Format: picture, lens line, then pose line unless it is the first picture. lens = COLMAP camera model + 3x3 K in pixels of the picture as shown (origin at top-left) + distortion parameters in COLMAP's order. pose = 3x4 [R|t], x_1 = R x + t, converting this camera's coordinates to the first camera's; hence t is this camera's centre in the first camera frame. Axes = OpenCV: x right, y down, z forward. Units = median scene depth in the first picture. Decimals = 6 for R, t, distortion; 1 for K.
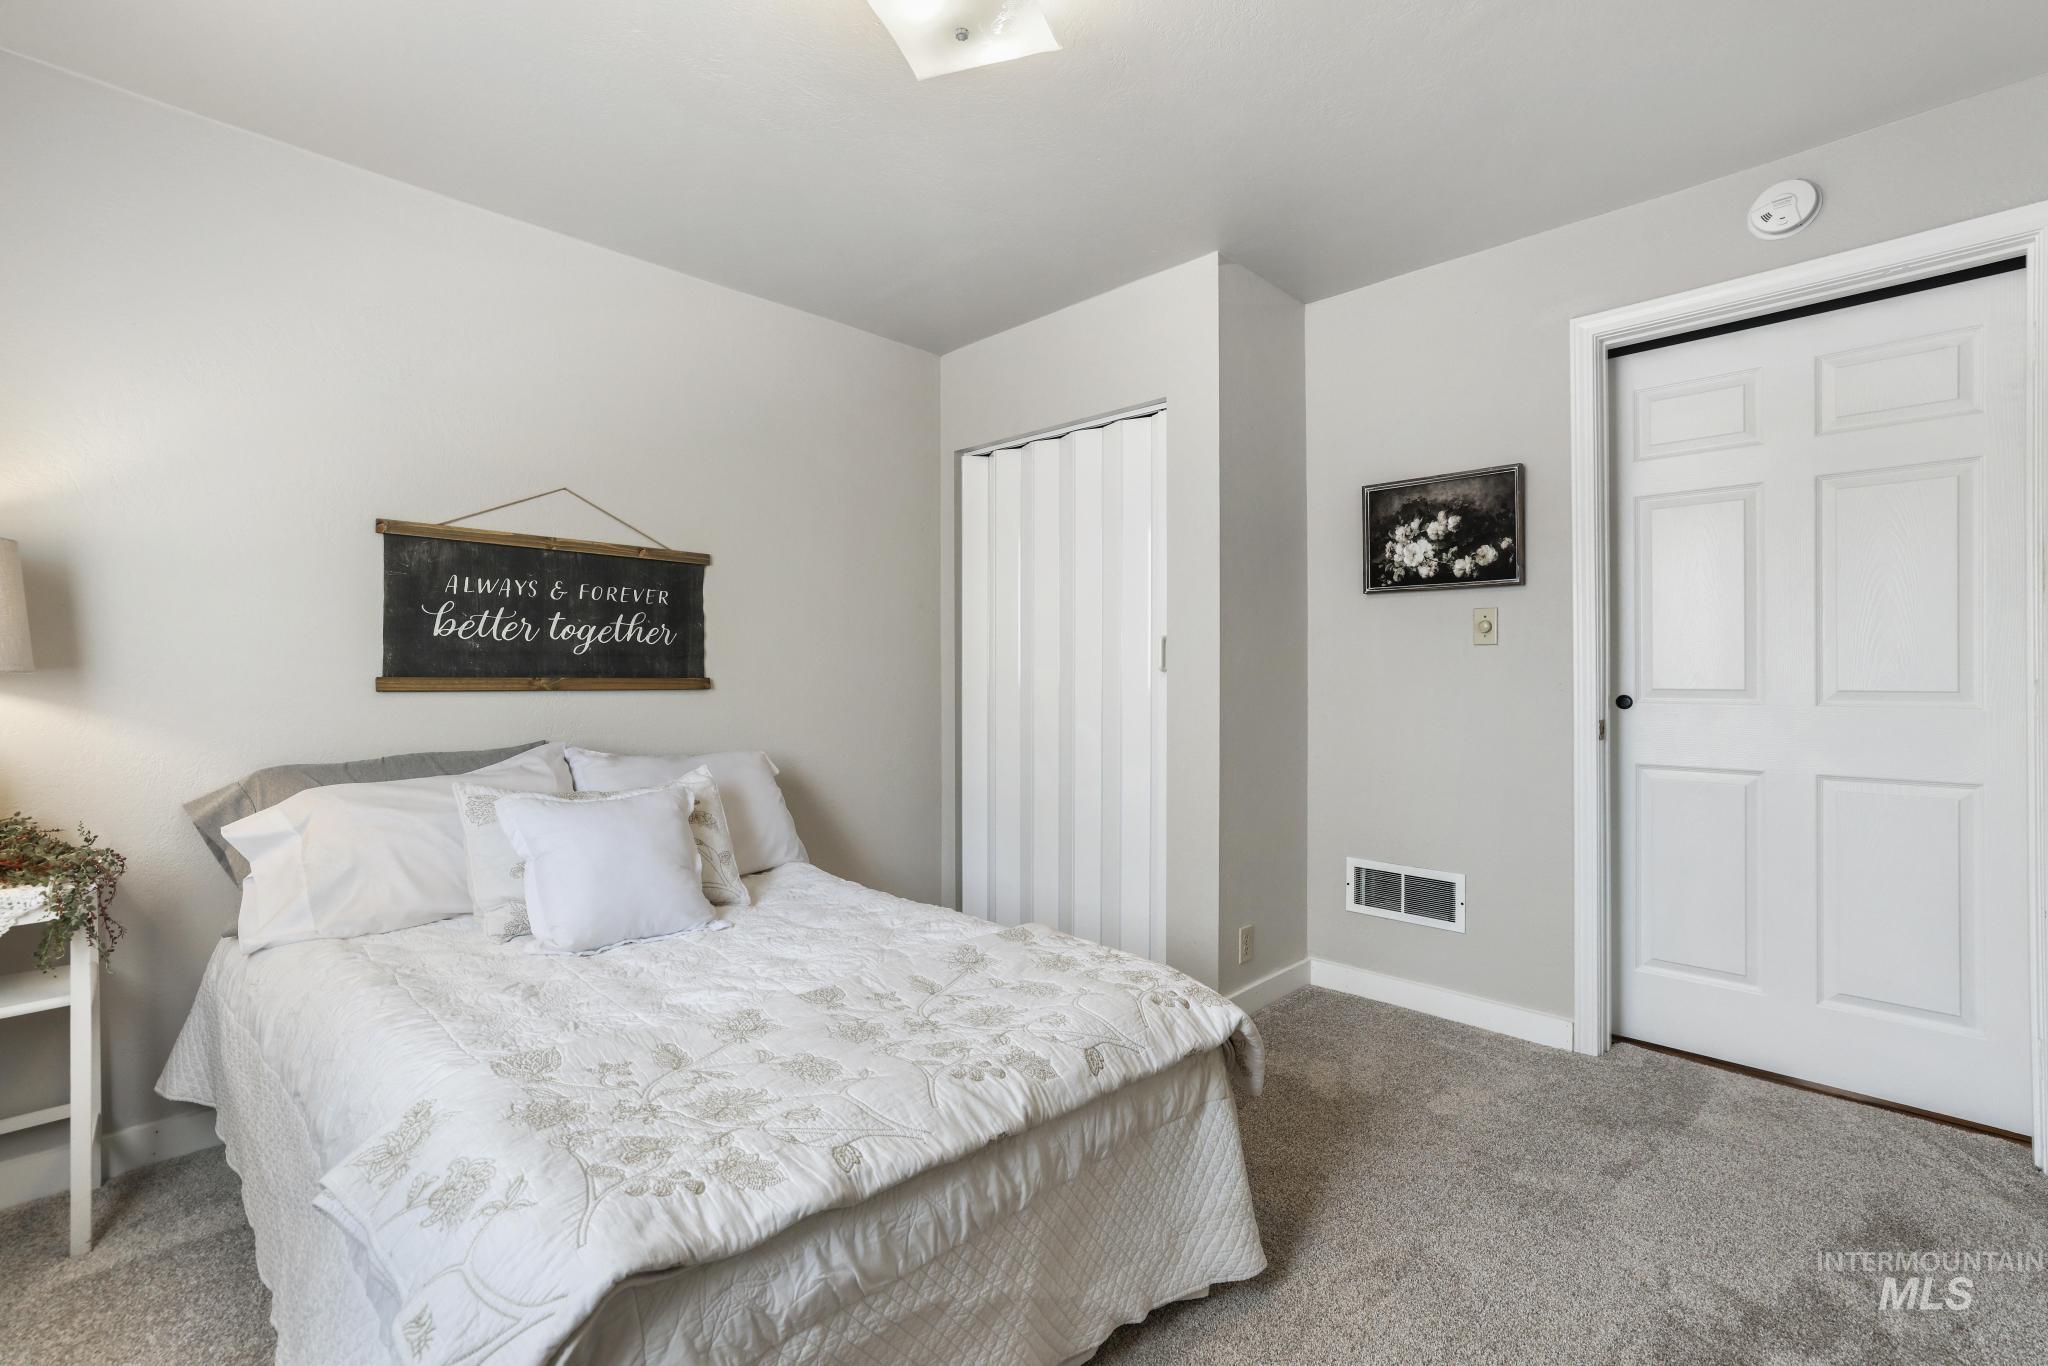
lens RADIAL K [[908.6, 0, 1025.5], [0, 908.6, 670.6], [0, 0, 1]] dist [-0.042442, 0.023296]
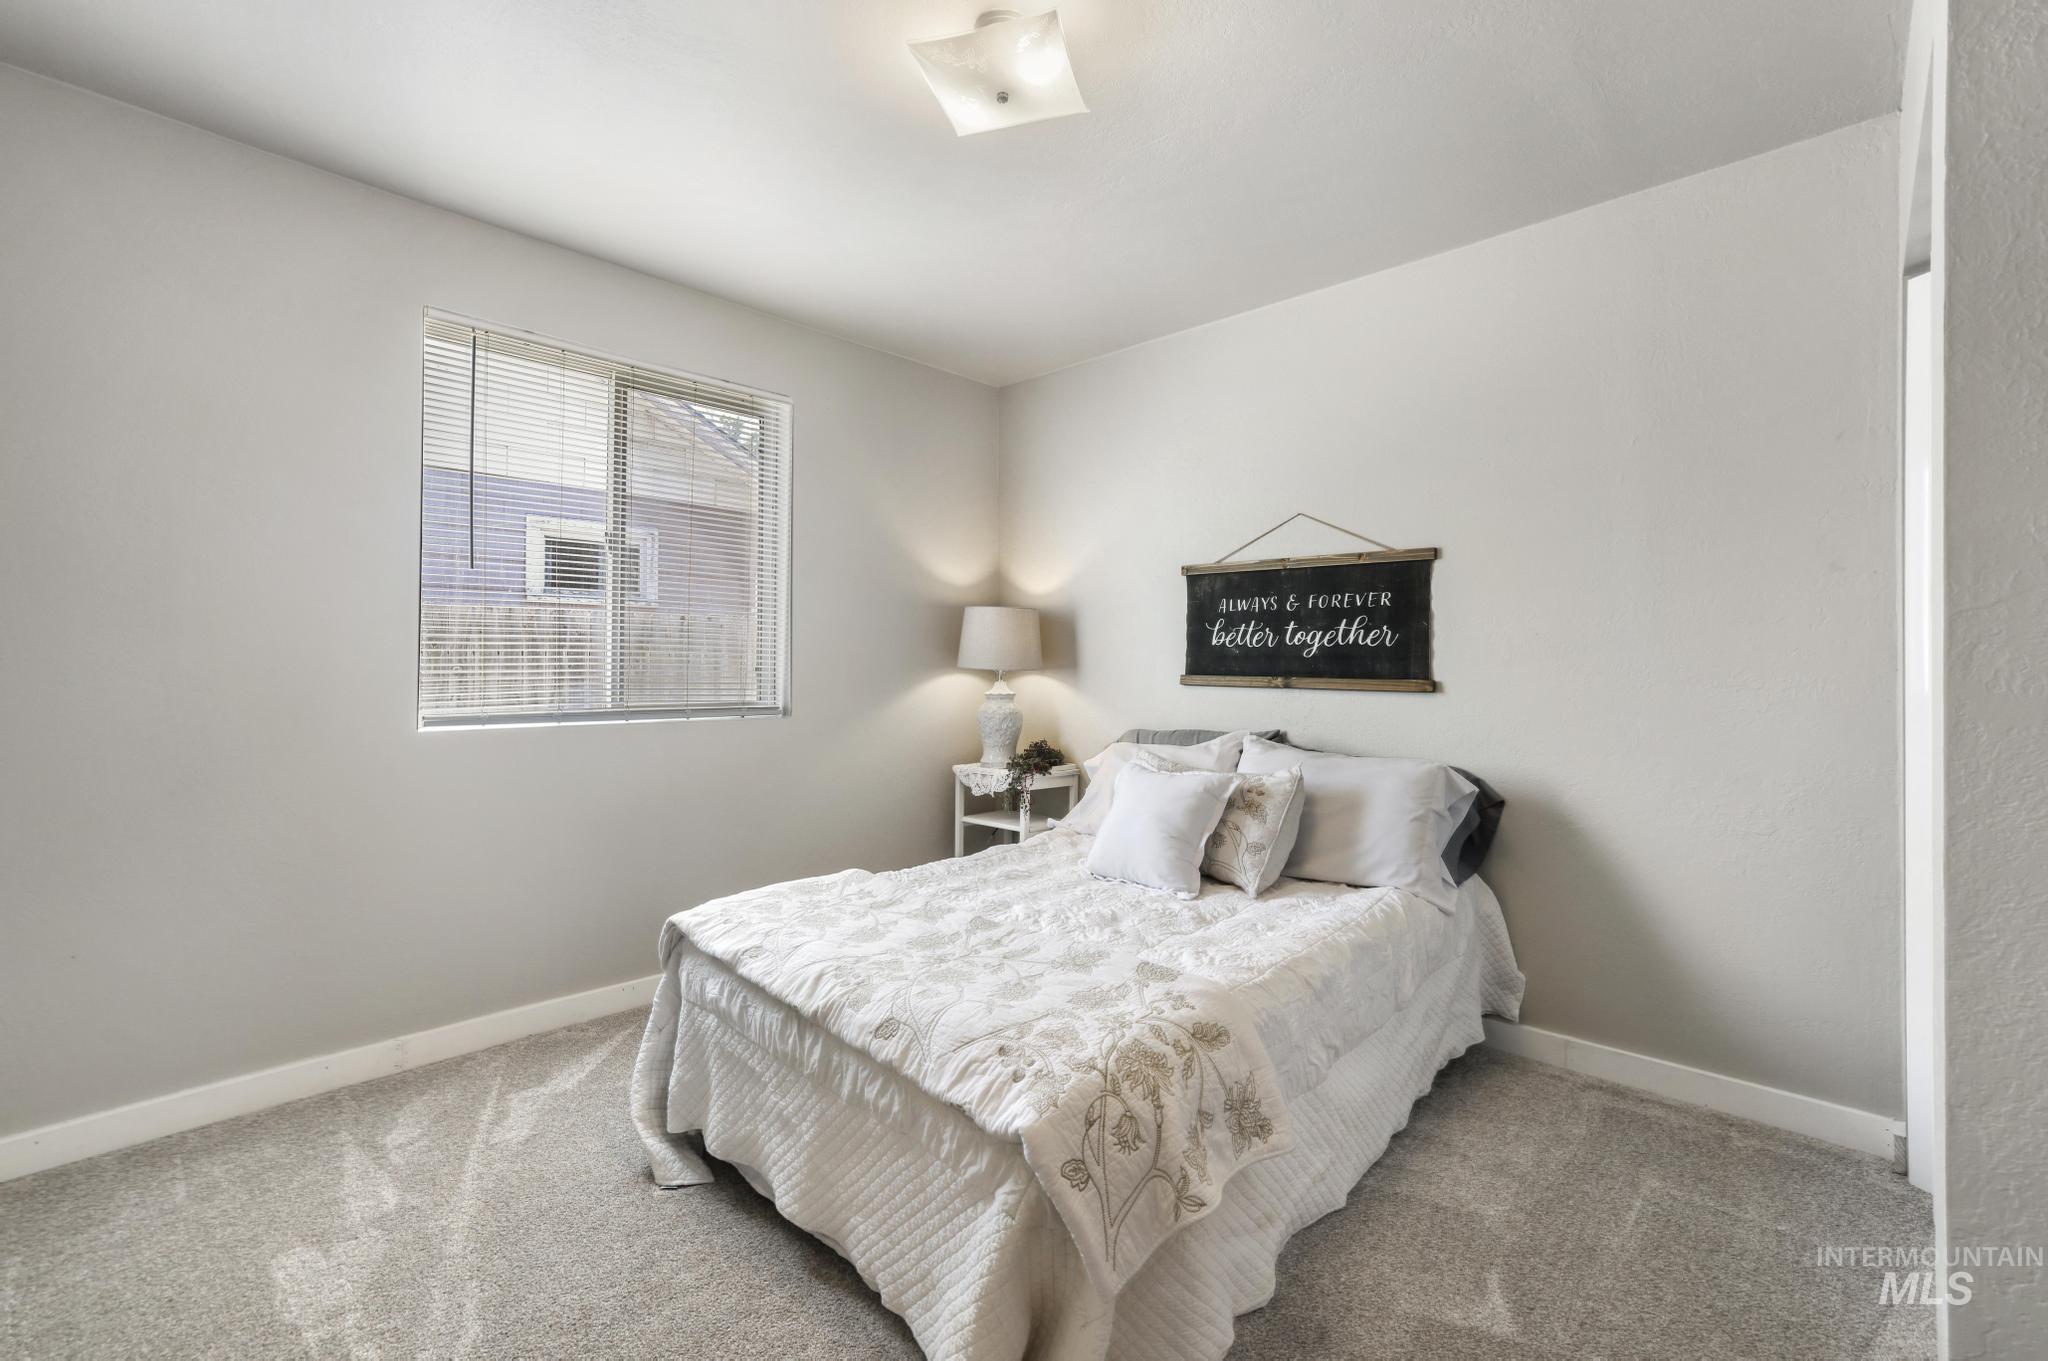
lens RADIAL K [[908.6, 0, 1025.5], [0, 908.6, 668.1], [0, 0, 1]] dist [-0.042442, 0.023296]
pose [[-0.014670, 0.001813, -0.999891, 0.622930], [-0.005667, 0.999982, 0.001896, -0.004047], [0.999876, 0.005694, -0.014659, 0.632005]]
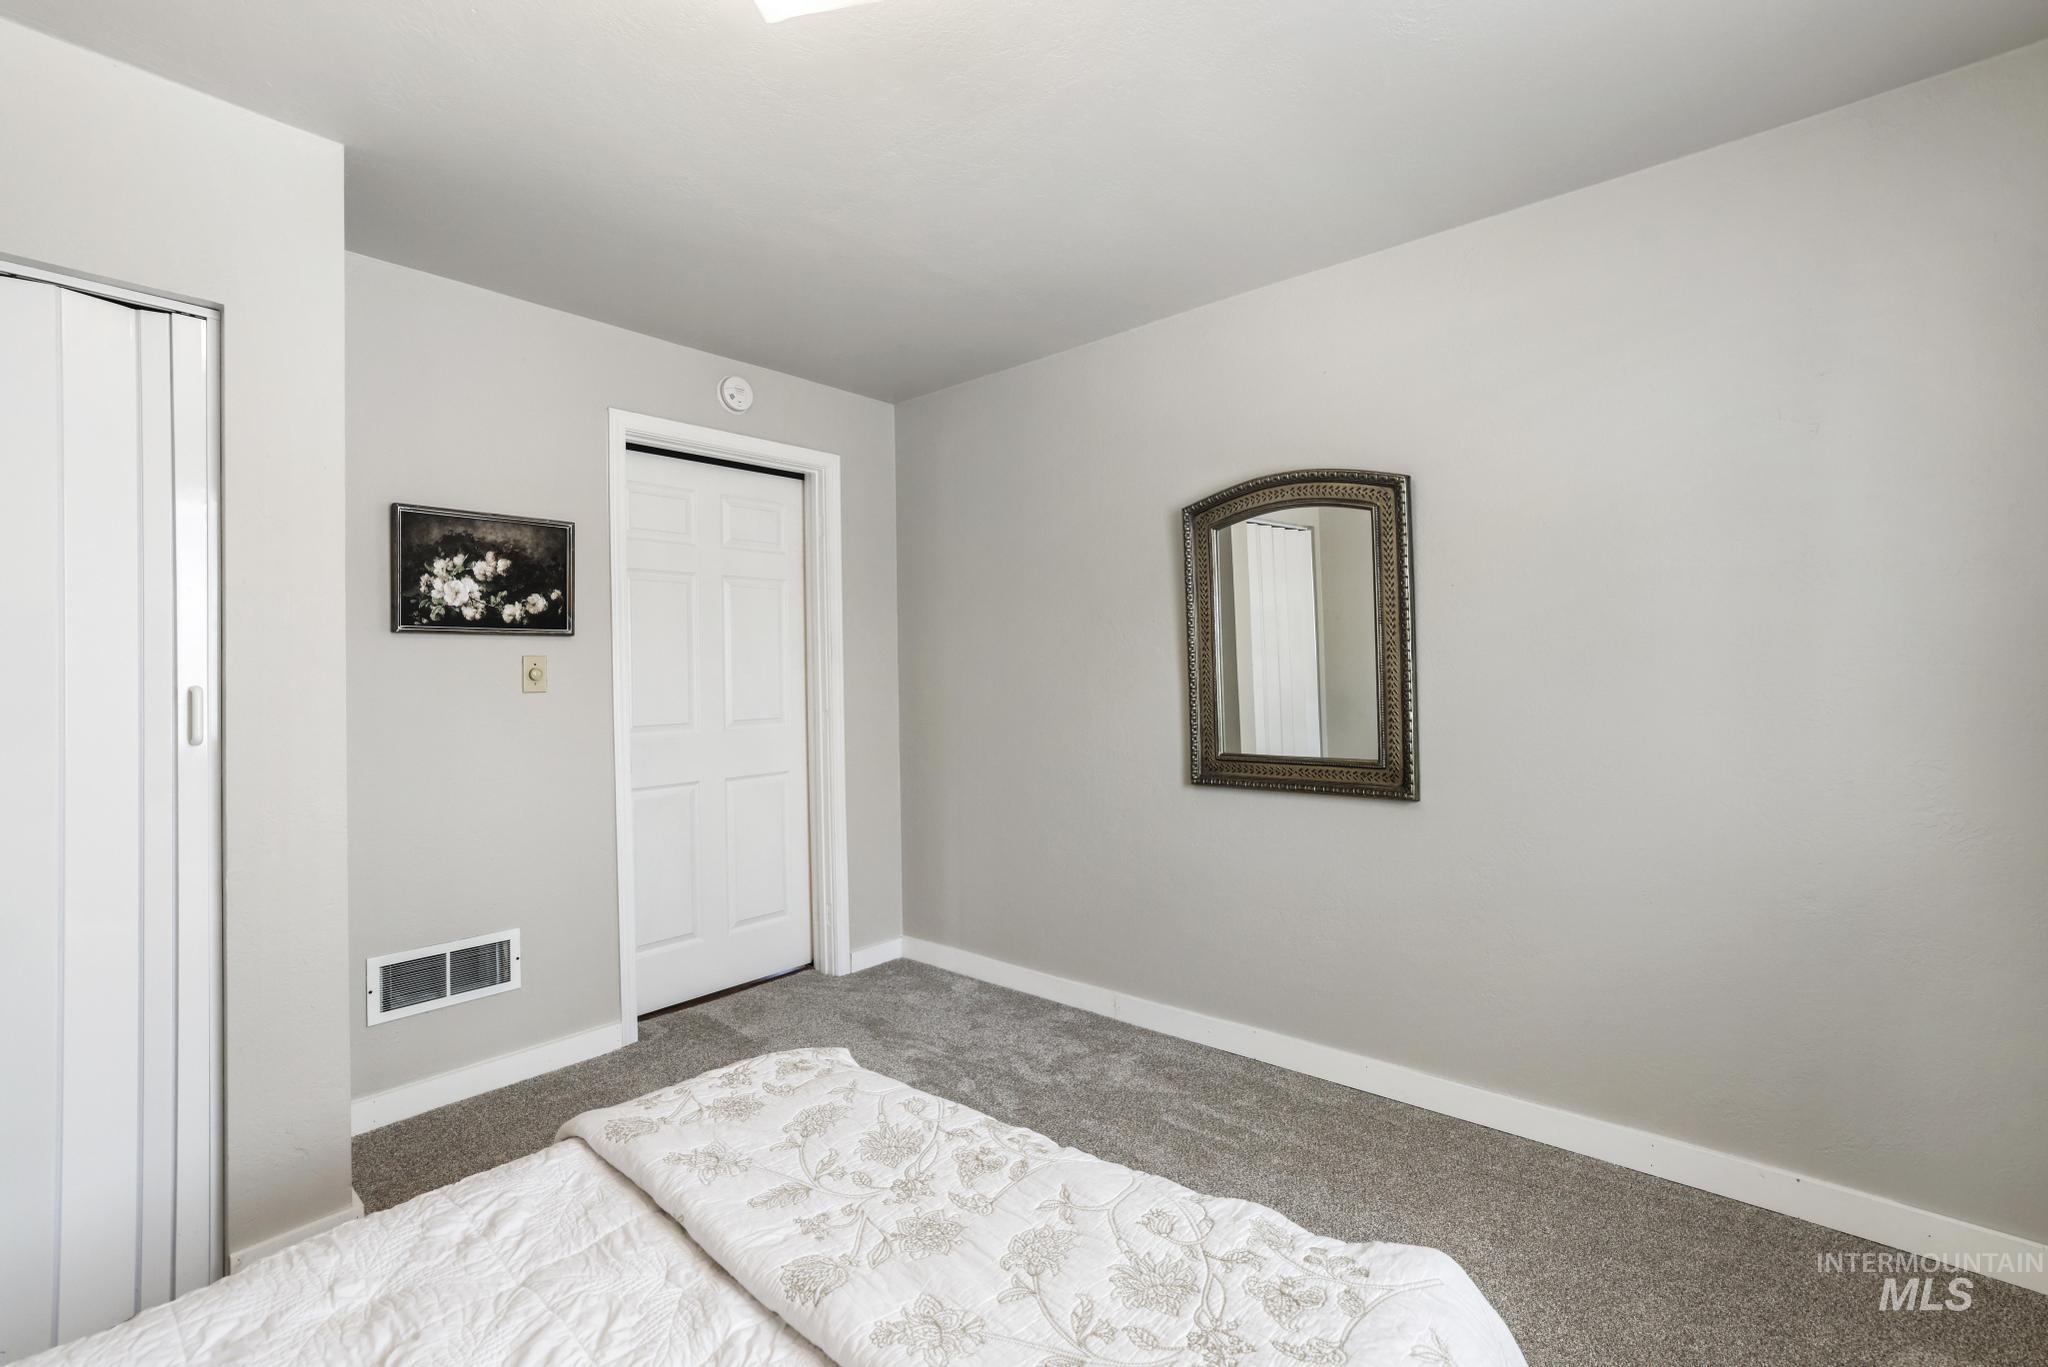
lens RADIAL K [[861.3, 0, 1042.5], [0, 861.3, 650.2], [0, 0, 1]] dist [0.014723, 0.000068]
pose [[-0.068037, 0.024908, 0.997372, -0.523826], [0.009160, 0.999662, -0.024340, -0.048595], [-0.997641, 0.007479, -0.068242, 0.516370]]
